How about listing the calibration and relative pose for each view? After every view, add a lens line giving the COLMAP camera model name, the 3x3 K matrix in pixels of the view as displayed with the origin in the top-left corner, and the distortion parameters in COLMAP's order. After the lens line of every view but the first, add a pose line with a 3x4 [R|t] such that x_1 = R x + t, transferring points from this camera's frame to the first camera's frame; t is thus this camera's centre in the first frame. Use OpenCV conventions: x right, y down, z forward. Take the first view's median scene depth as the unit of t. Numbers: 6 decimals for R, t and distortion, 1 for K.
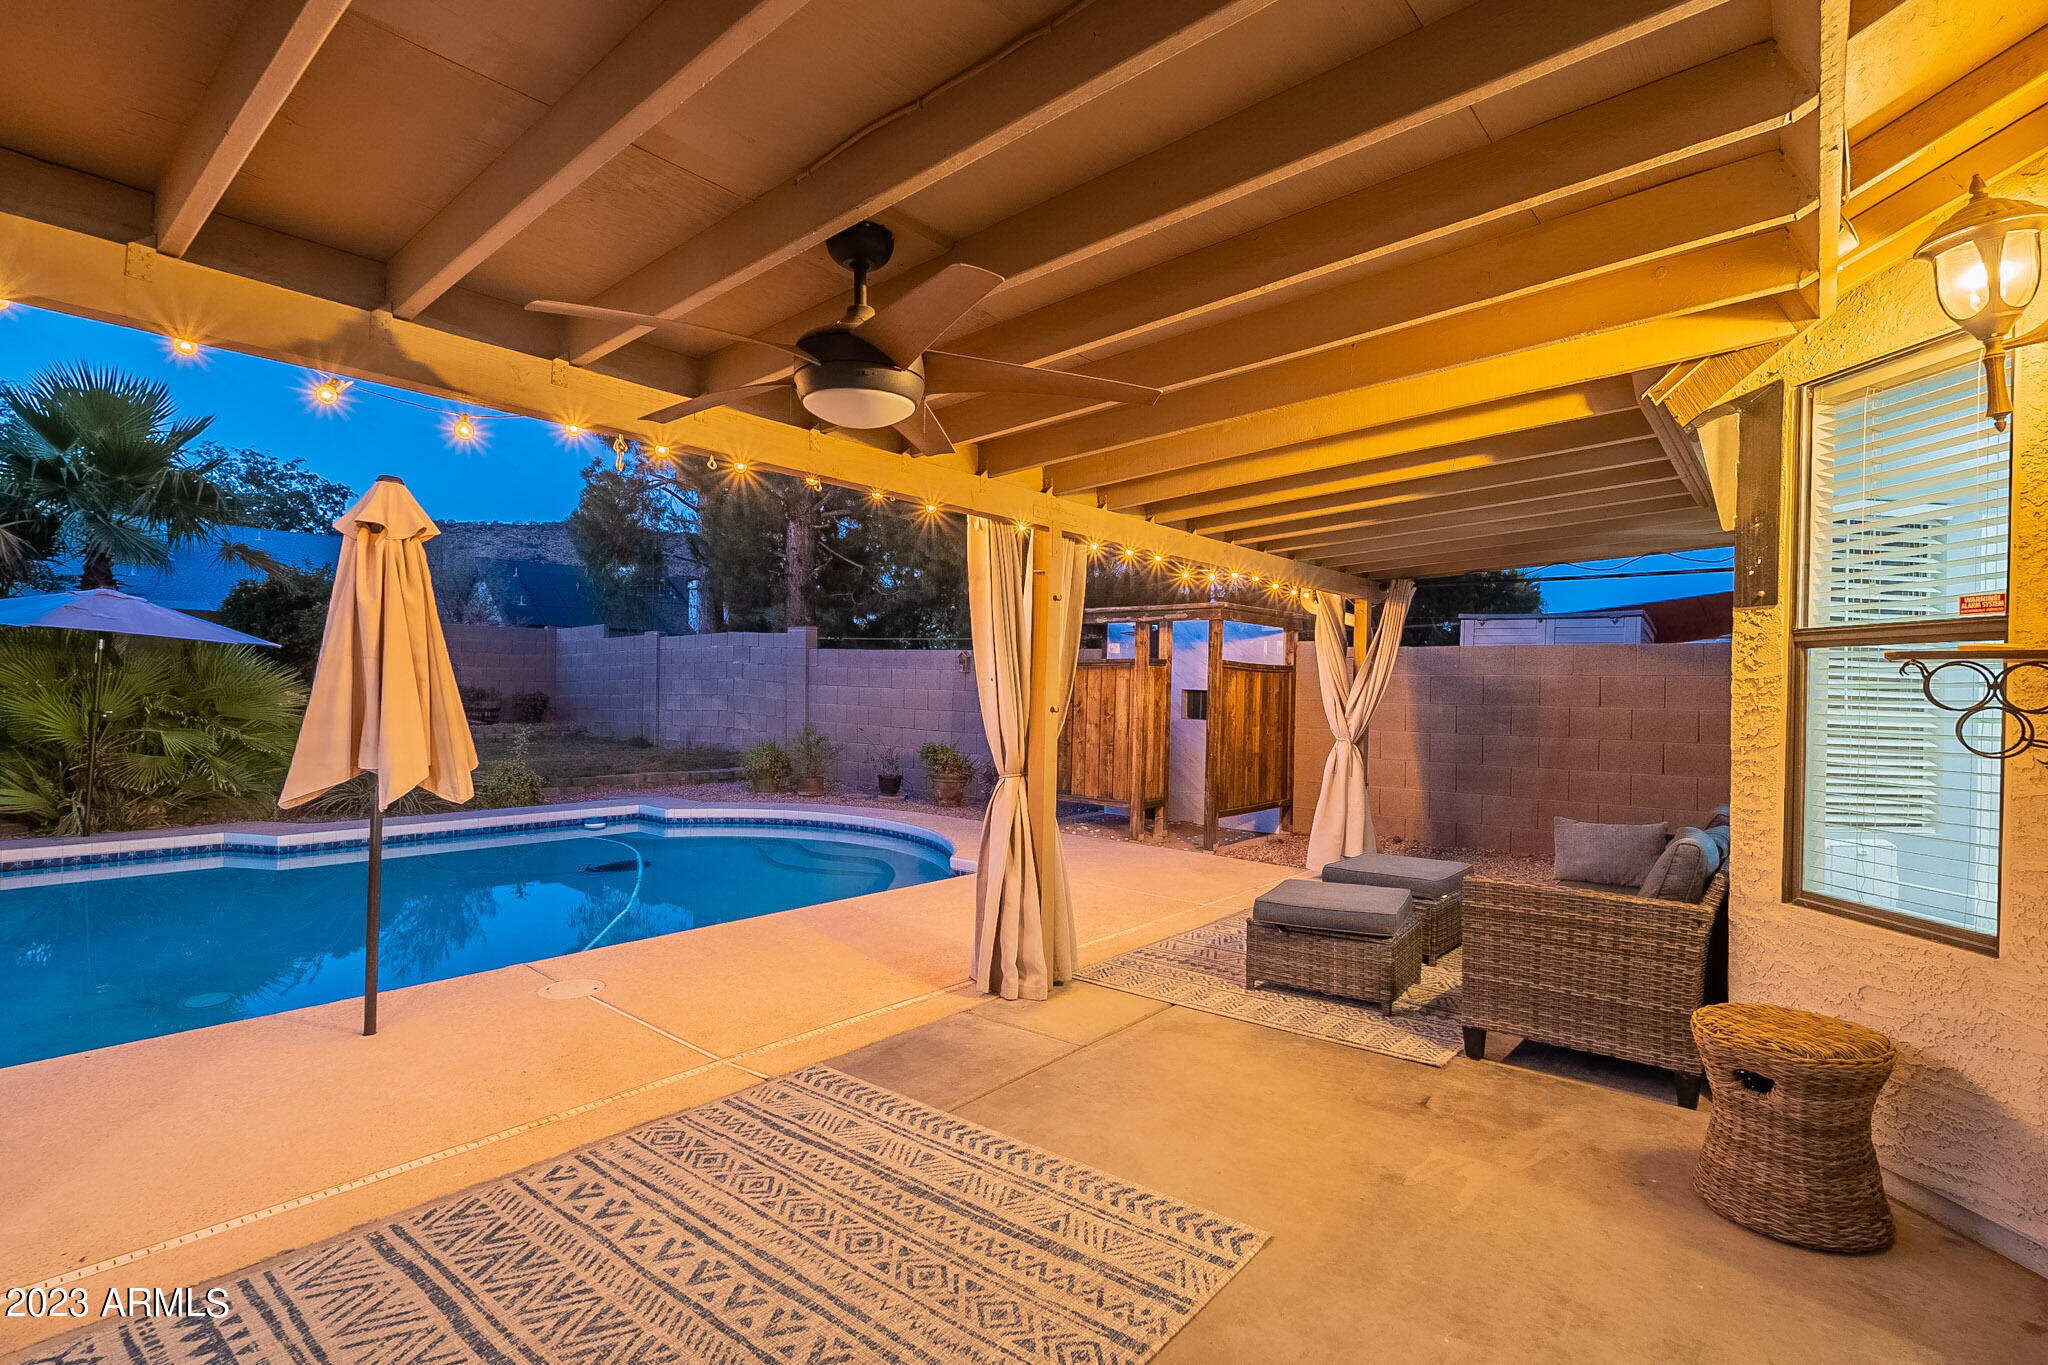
lens RADIAL K [[945.1, 0, 1018.0], [0, 945.1, 703.0], [0, 0, 1]] dist [0.003072, 0.000289]
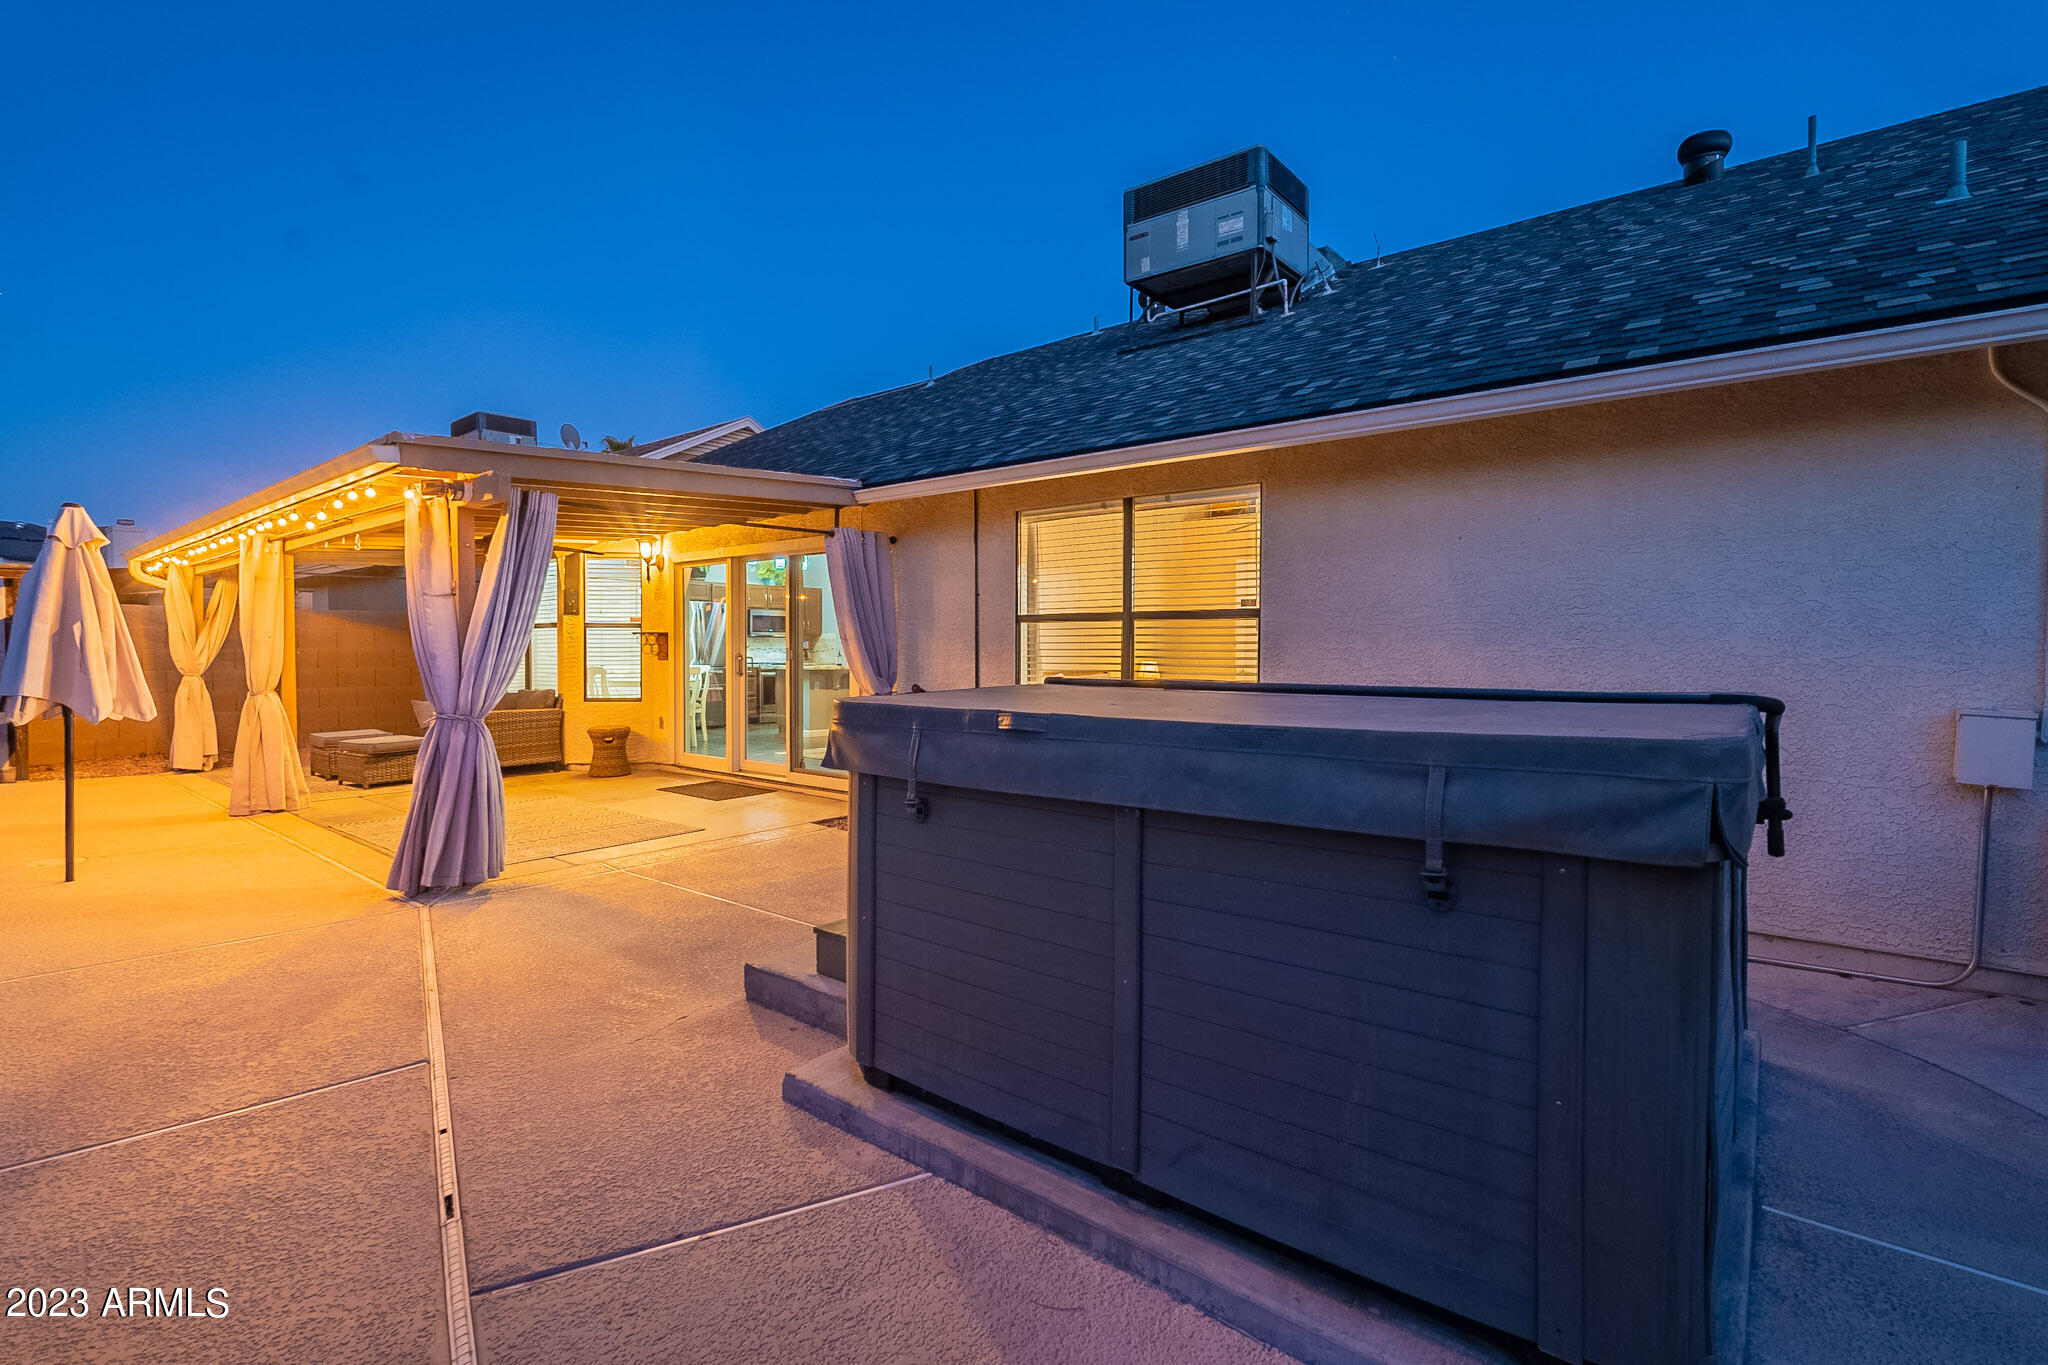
lens RADIAL K [[962.0, 0, 1021.5], [0, 962.0, 675.0], [0, 0, 1]] dist [-0.000317, -0.000078]
pose [[0.007120, -0.045075, 0.998958, -2.506778], [0.011156, 0.998925, 0.044994, -0.024838], [-0.999912, 0.010824, 0.007615, -0.580876]]
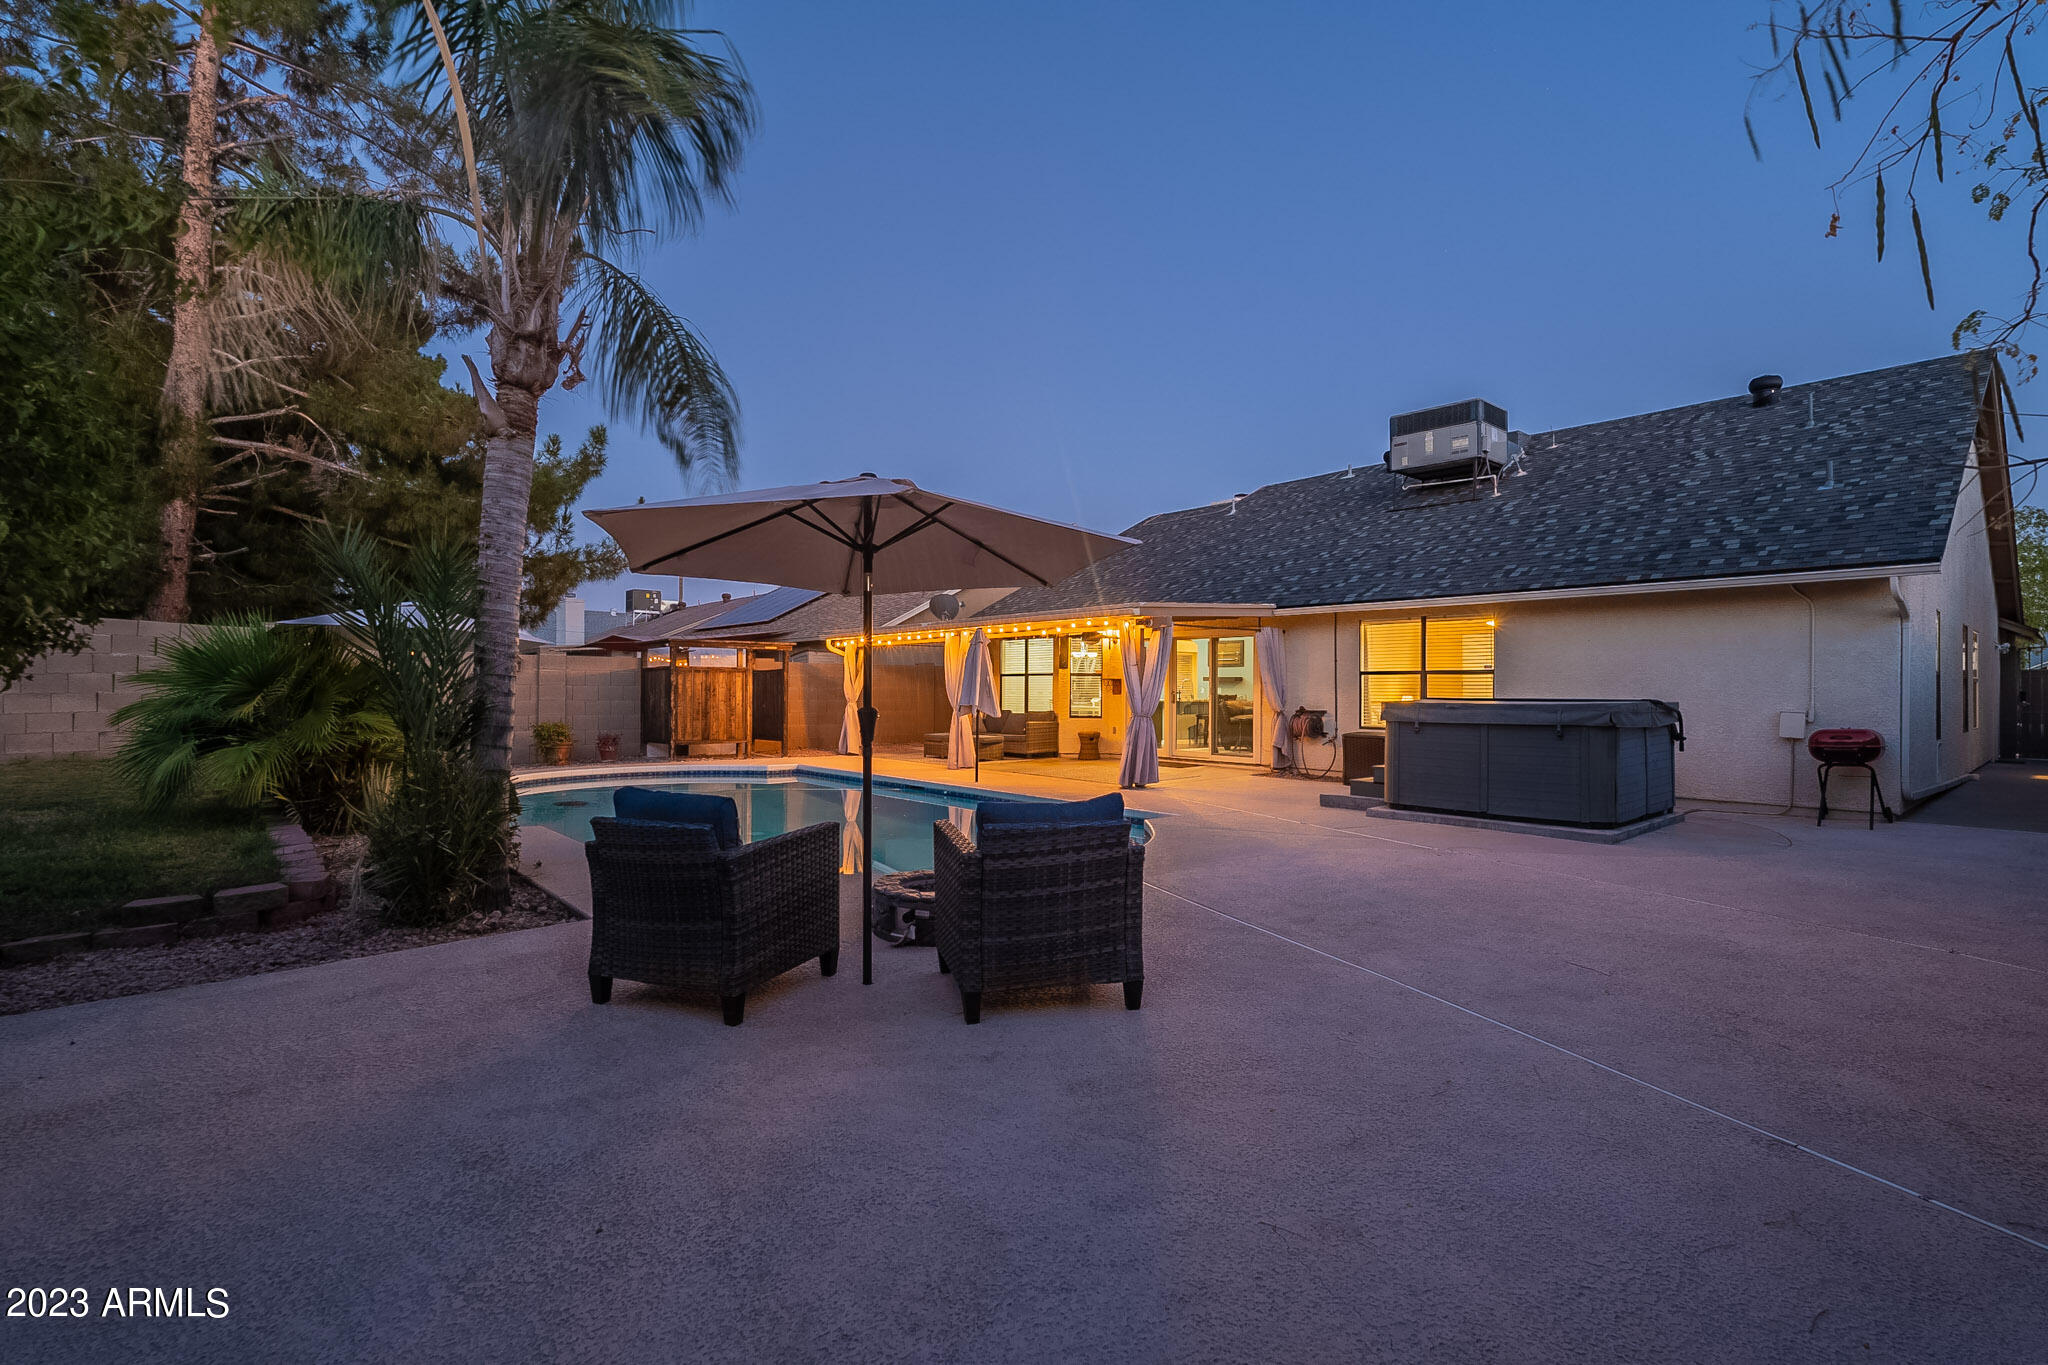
lens RADIAL K [[962.0, 0, 1021.5], [0, 962.0, 675.0], [0, 0, 1]] dist [-0.000317, -0.000078]
pose [[0.168434, -0.002751, 0.985709, -4.952920], [0.011182, 0.999937, 0.000880, -0.067241], [-0.985650, 0.010874, 0.168454, 0.246716]]
